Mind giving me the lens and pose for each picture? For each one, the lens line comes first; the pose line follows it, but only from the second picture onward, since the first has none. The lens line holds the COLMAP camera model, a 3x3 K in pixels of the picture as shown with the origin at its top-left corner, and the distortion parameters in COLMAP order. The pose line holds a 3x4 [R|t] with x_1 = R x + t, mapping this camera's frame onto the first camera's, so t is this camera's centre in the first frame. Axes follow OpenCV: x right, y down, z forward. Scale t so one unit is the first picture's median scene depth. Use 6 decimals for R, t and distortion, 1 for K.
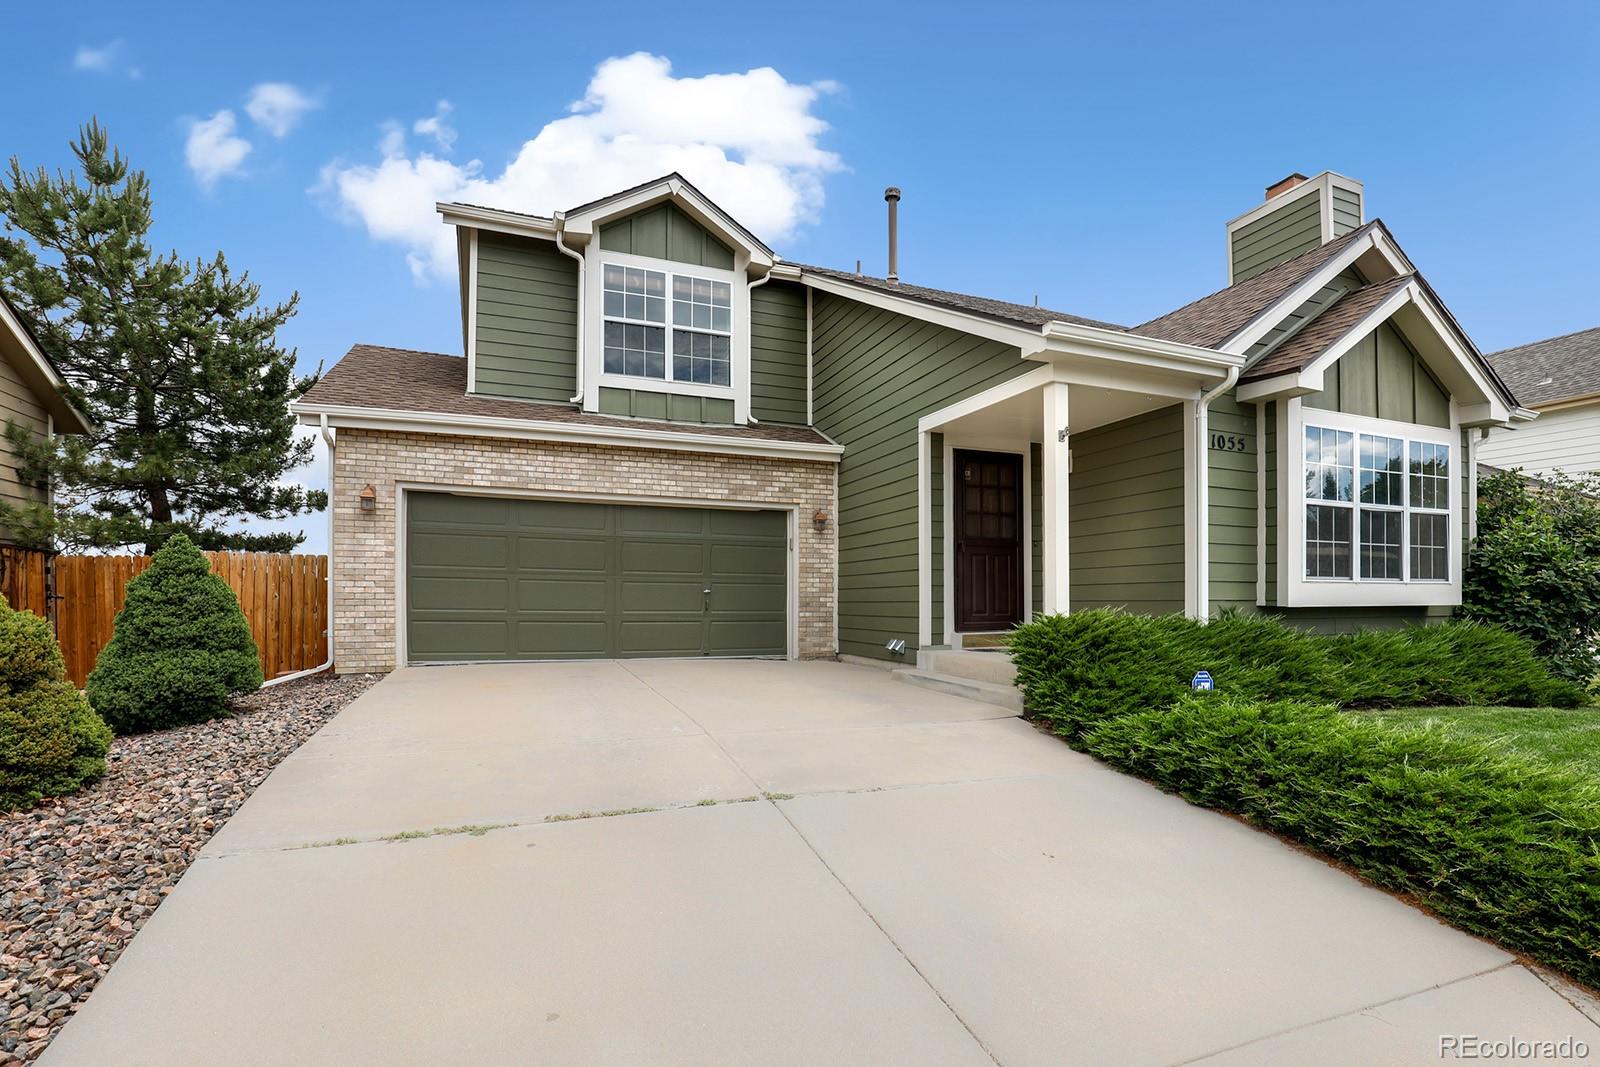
lens RADIAL K [[745.9, 0, 805.8], [0, 745.9, 553.0], [0, 0, 1]] dist [-0.023622, 0.000621]
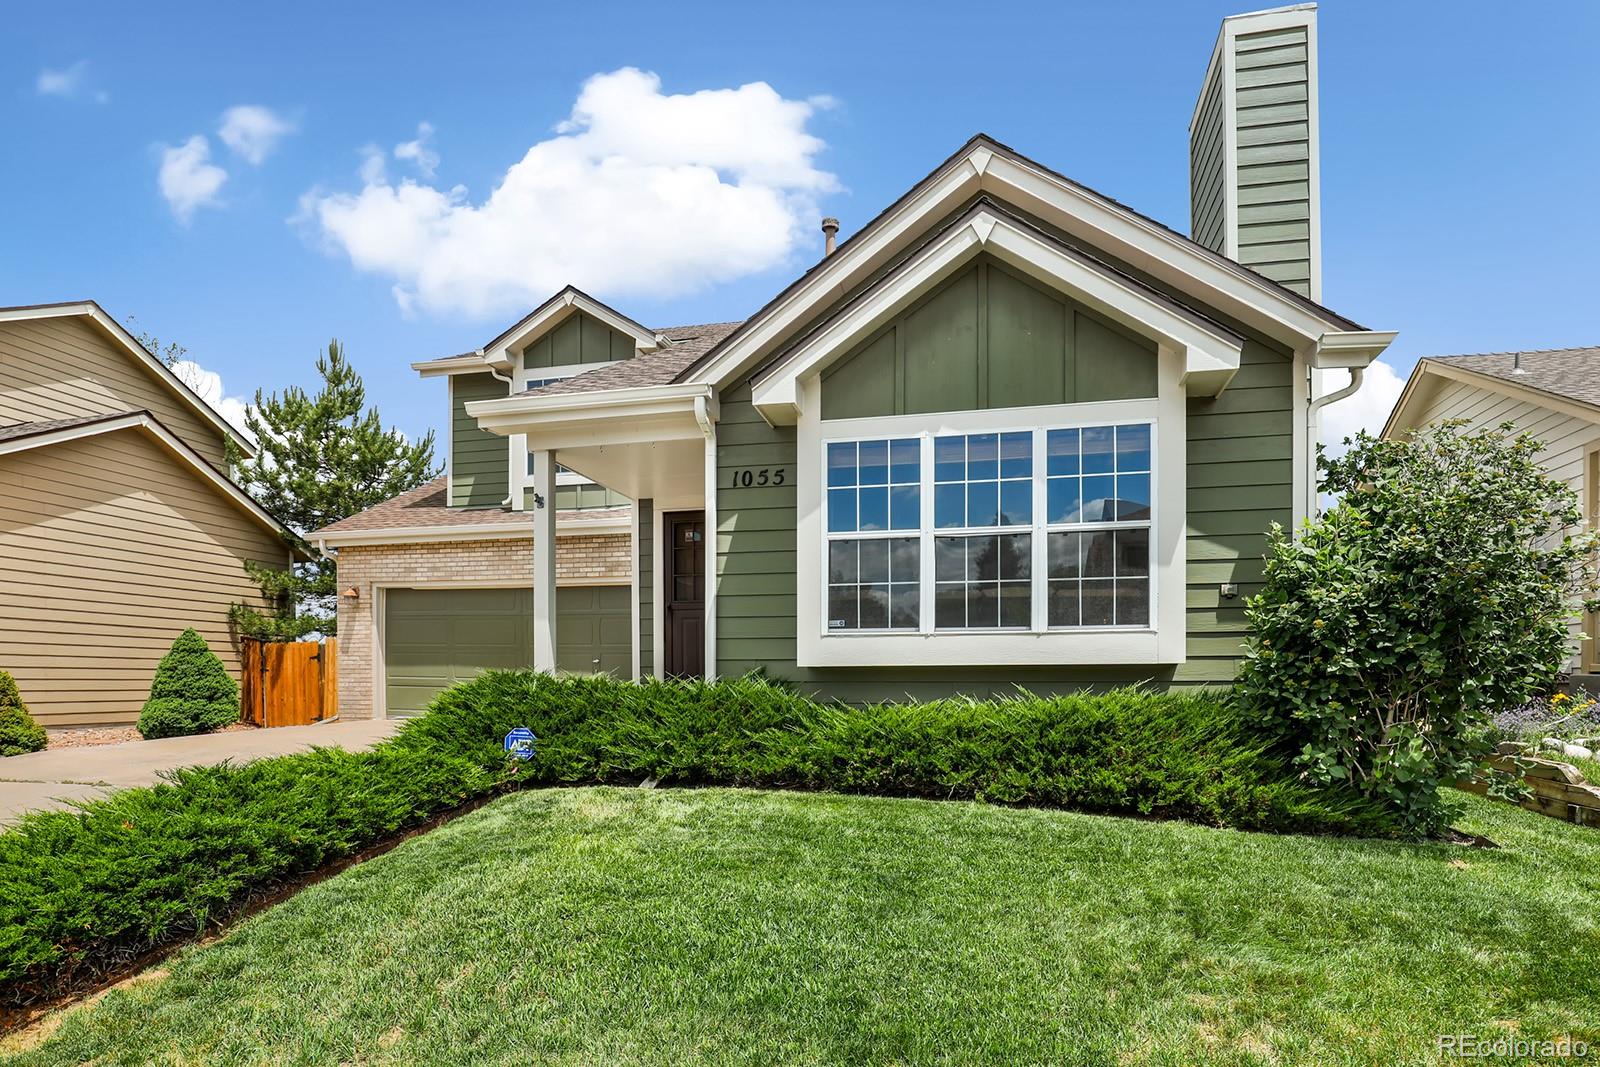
lens RADIAL K [[830.3, 0, 765.6], [0, 830.3, 630.3], [0, 0, 1]] dist [-0.002600, -0.000025]
pose [[0.818019, -0.035300, -0.574108, 0.863881], [0.037946, 0.999253, -0.007374, 0.028270], [0.573939, -0.015753, 0.818747, 0.157050]]
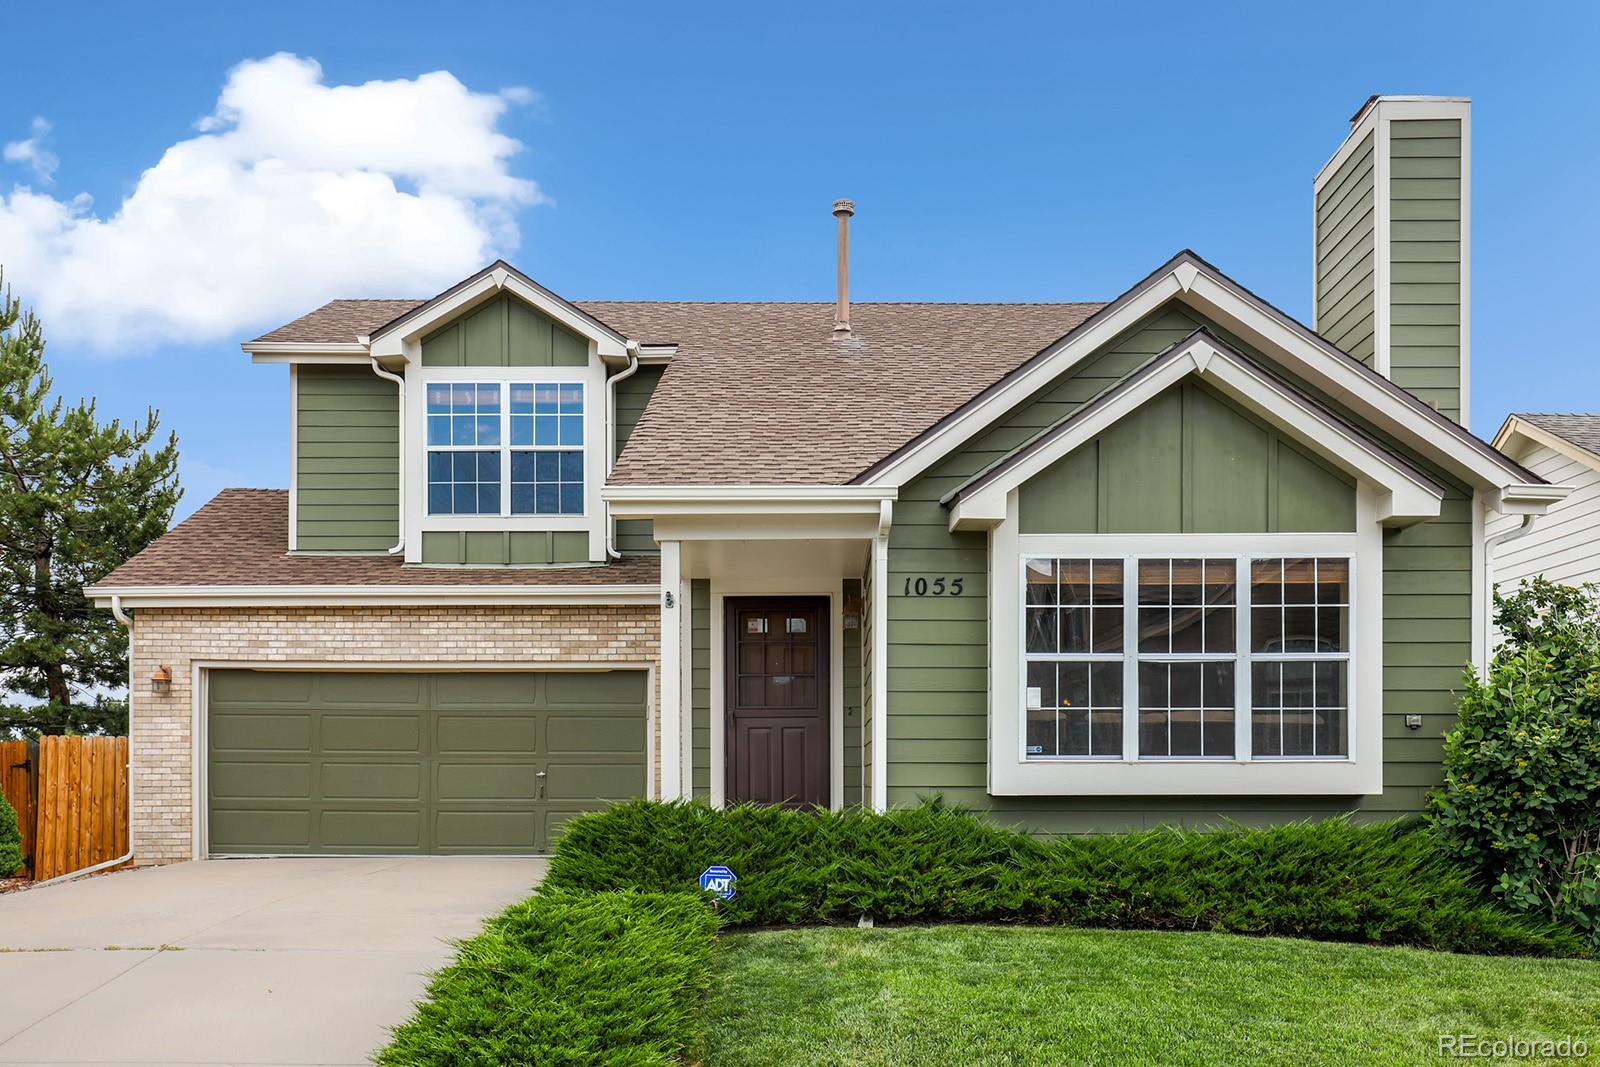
lens RADIAL K [[1357.9, 0, 751.9], [0, 1357.9, 675.0], [0, 0, 1]] dist [0.056943, 0.008537]
pose [[0.925130, -0.032318, -0.378272, 0.716427], [0.027052, 0.999449, -0.019229, -0.024371], [0.378685, 0.007556, 0.925495, -0.317417]]
